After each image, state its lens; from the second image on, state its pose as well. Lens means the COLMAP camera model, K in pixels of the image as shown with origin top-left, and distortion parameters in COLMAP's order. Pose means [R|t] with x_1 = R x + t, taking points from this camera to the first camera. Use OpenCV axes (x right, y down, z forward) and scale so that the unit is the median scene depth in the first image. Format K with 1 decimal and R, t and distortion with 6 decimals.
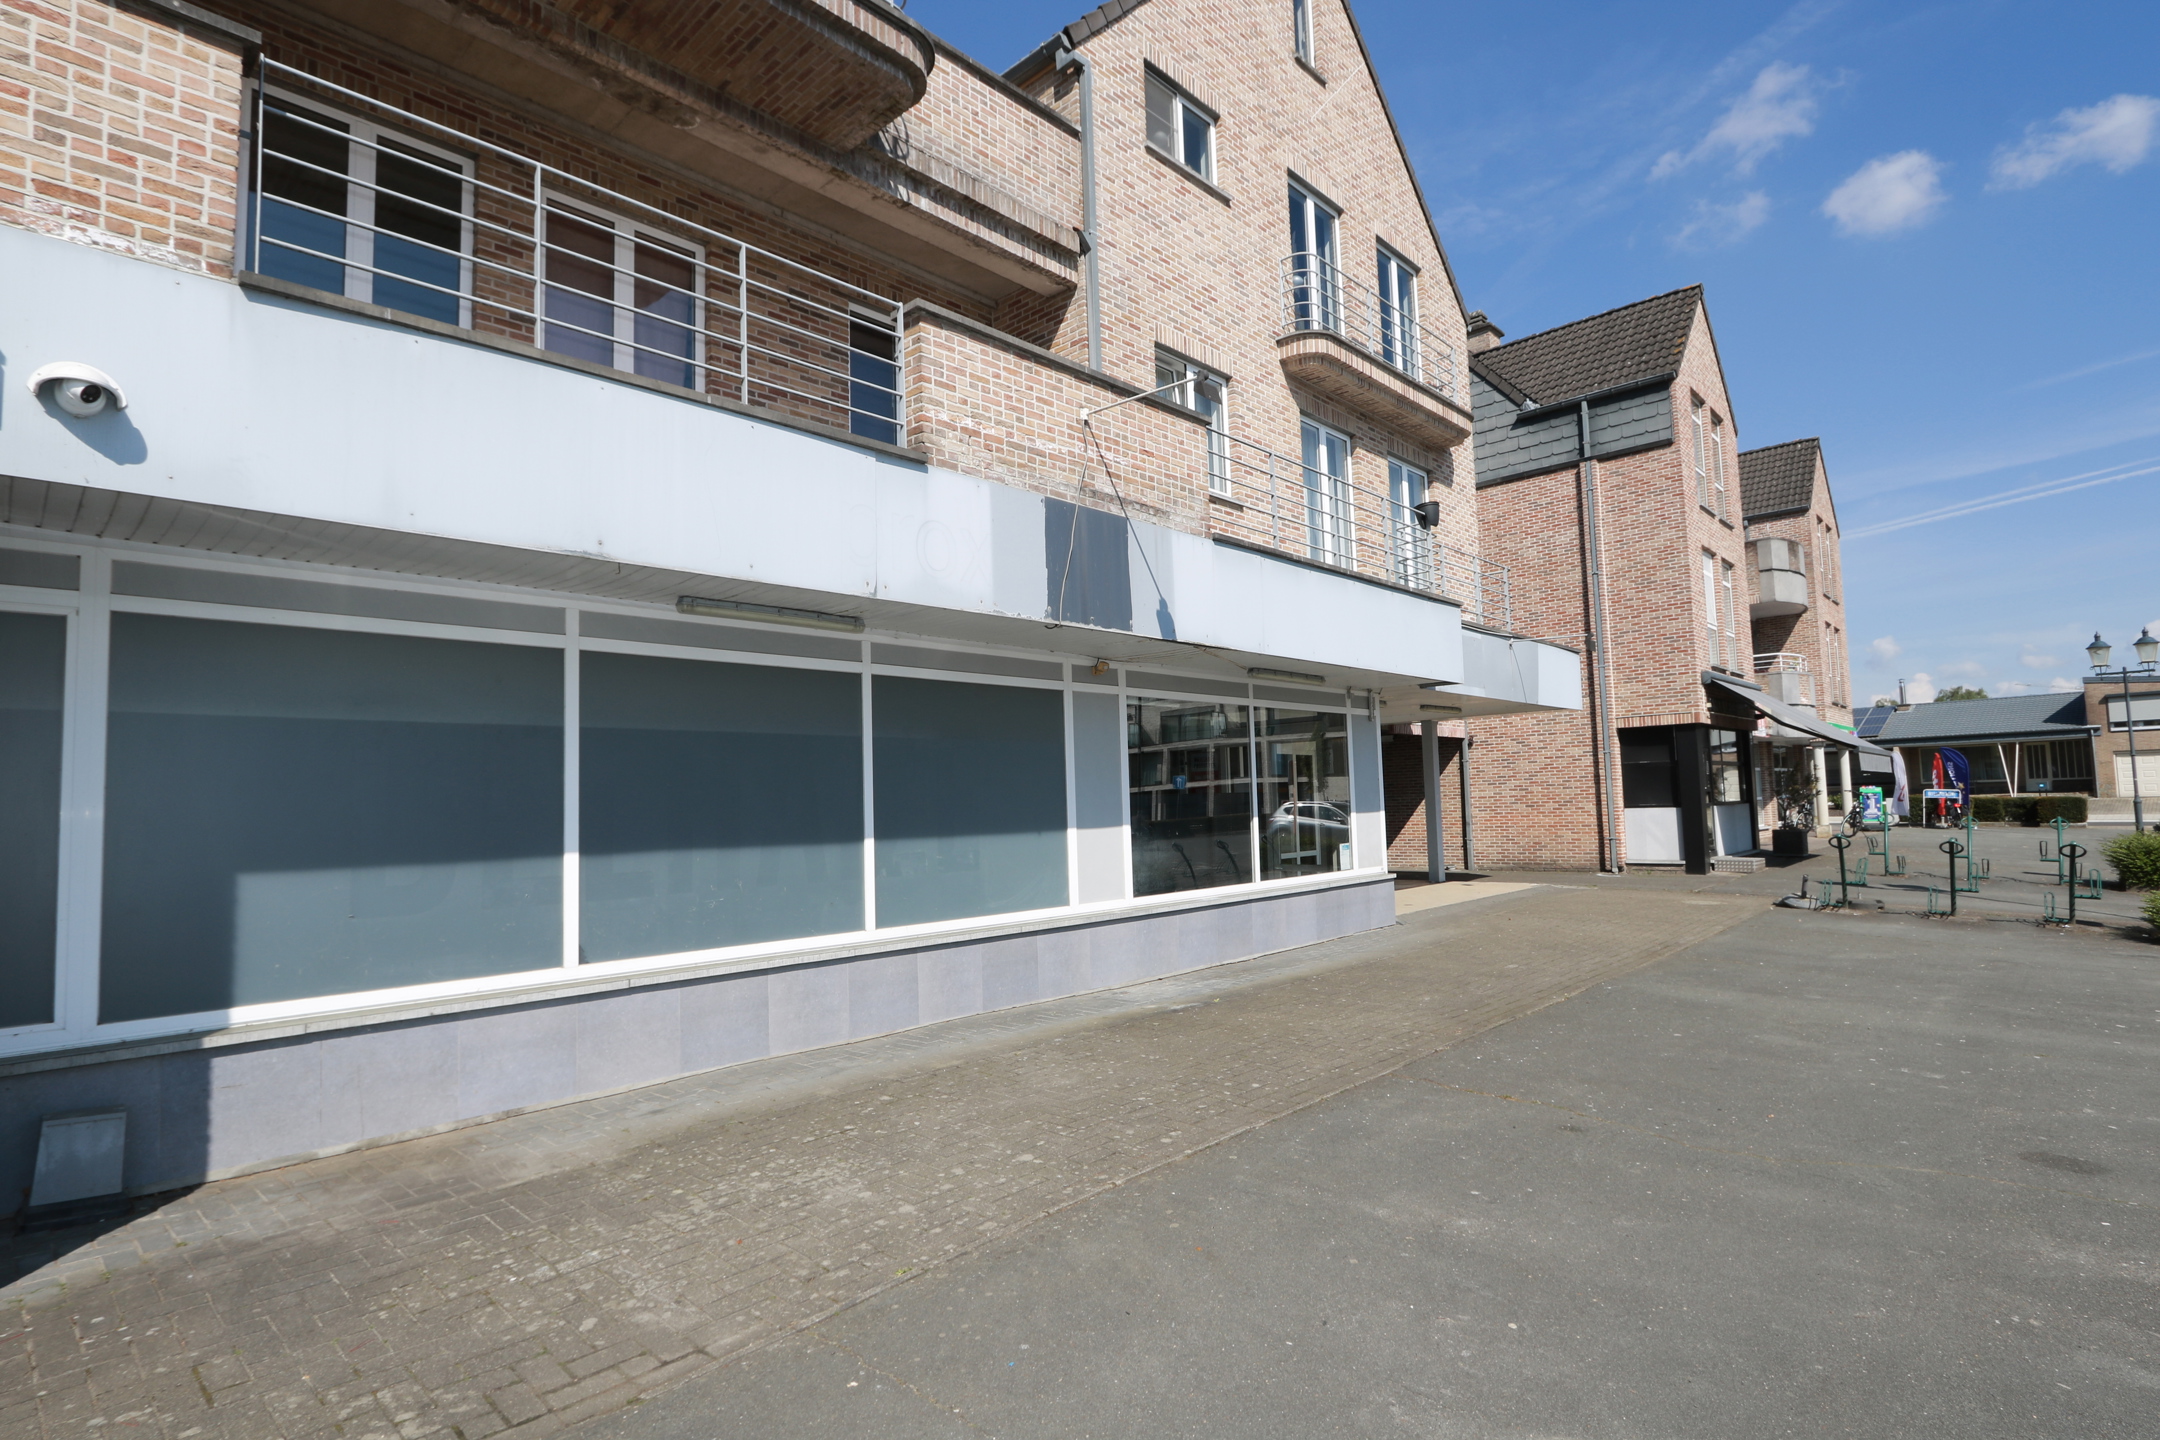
lens RADIAL K [[1066.4, 0, 1071.4], [0, 1066.4, 728.1], [0, 0, 1]] dist [-0.011205, 0.000196]
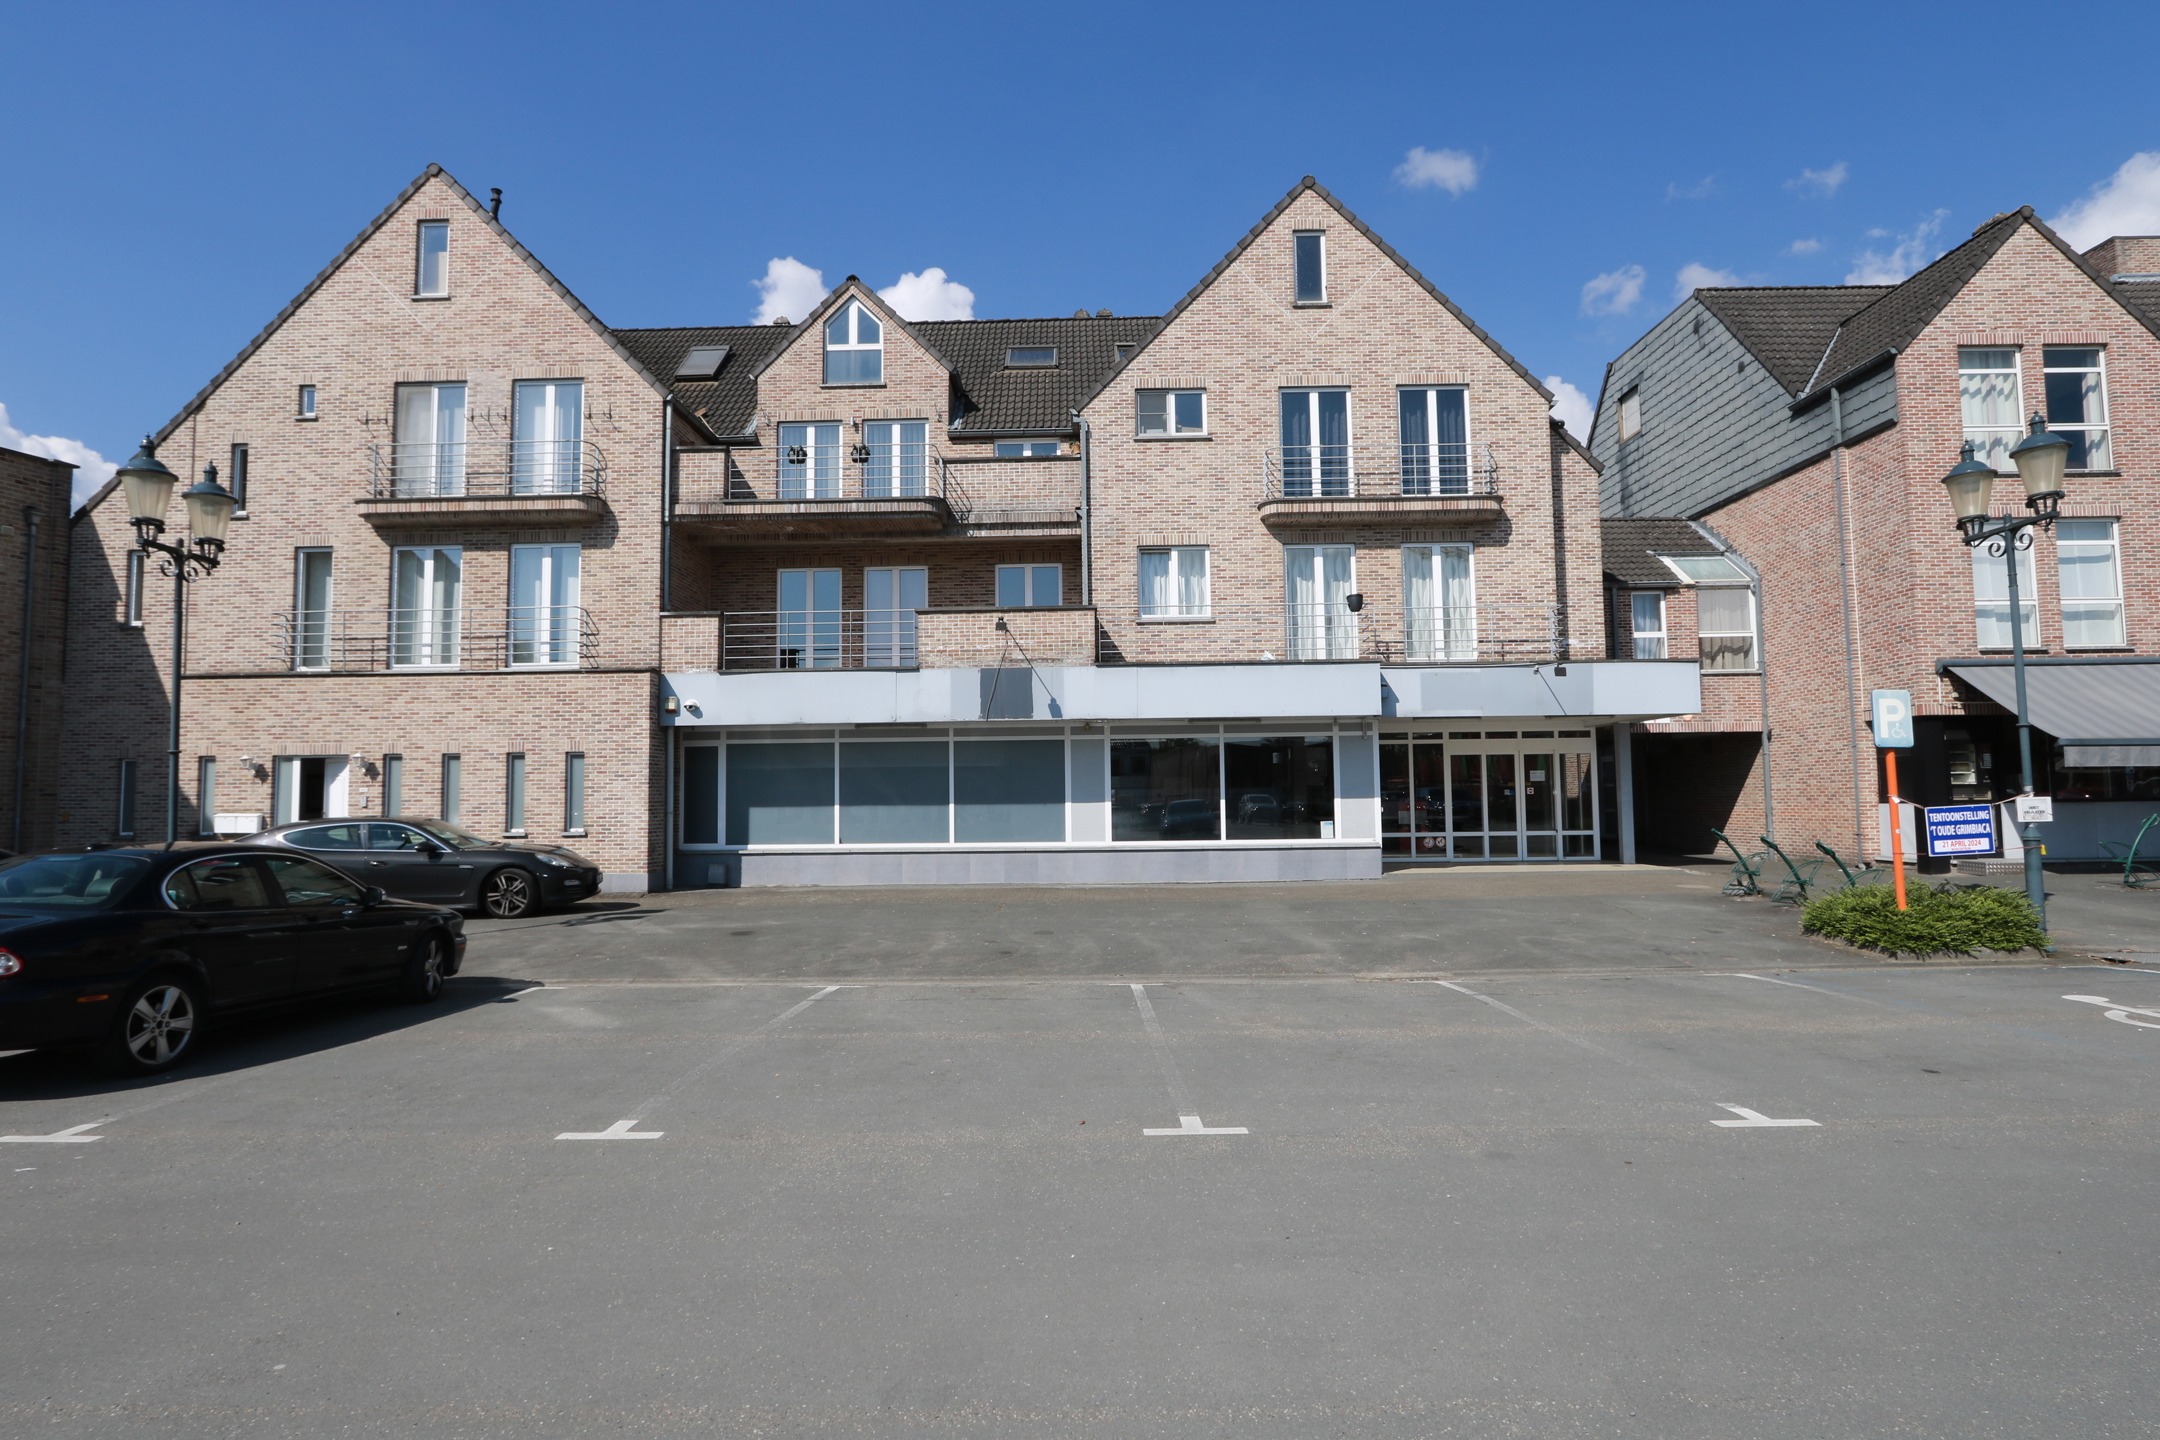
lens RADIAL K [[1066.4, 0, 1071.4], [0, 1066.4, 728.1], [0, 0, 1]] dist [-0.011205, 0.000196]
pose [[0.676624, -0.028322, -0.735783, 1.272493], [0.046441, 0.998912, 0.004256, -0.054652], [0.734862, -0.037051, 0.677204, -0.336137]]
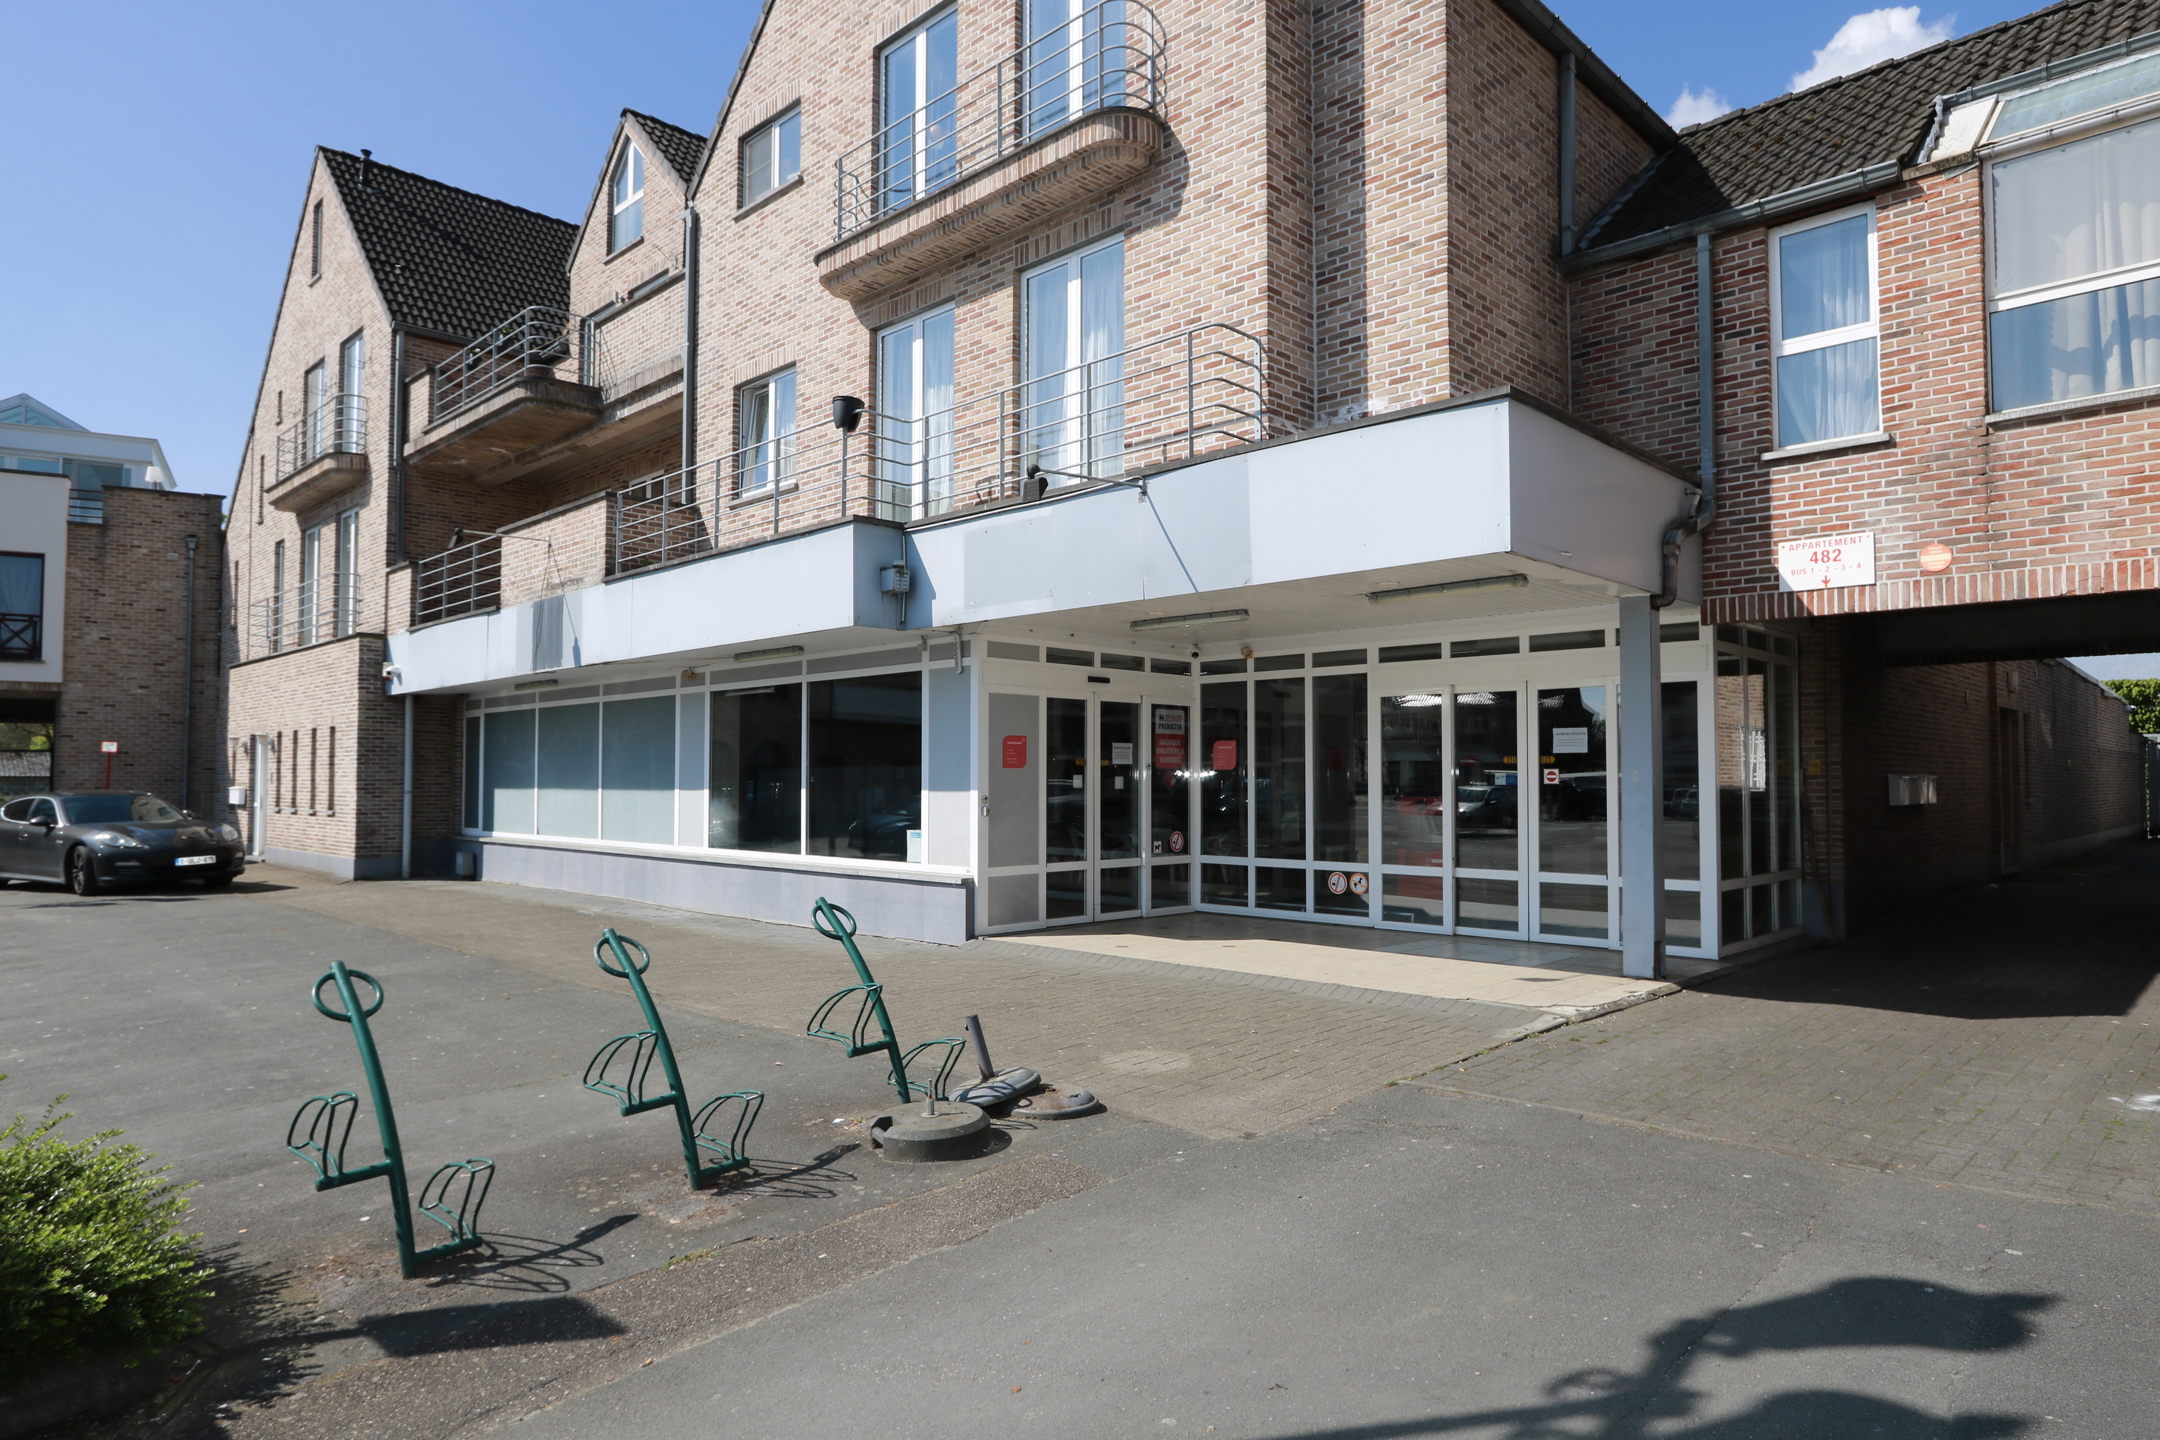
lens RADIAL K [[1273.2, 0, 1082.5], [0, 1273.2, 733.1], [0, 0, 1]] dist [-0.002491, -0.000637]
pose [[-0.012700, -0.010739, -0.999862, 1.386586], [0.072192, 0.997323, -0.011628, 0.061552], [0.997310, -0.072330, -0.011891, 1.283655]]
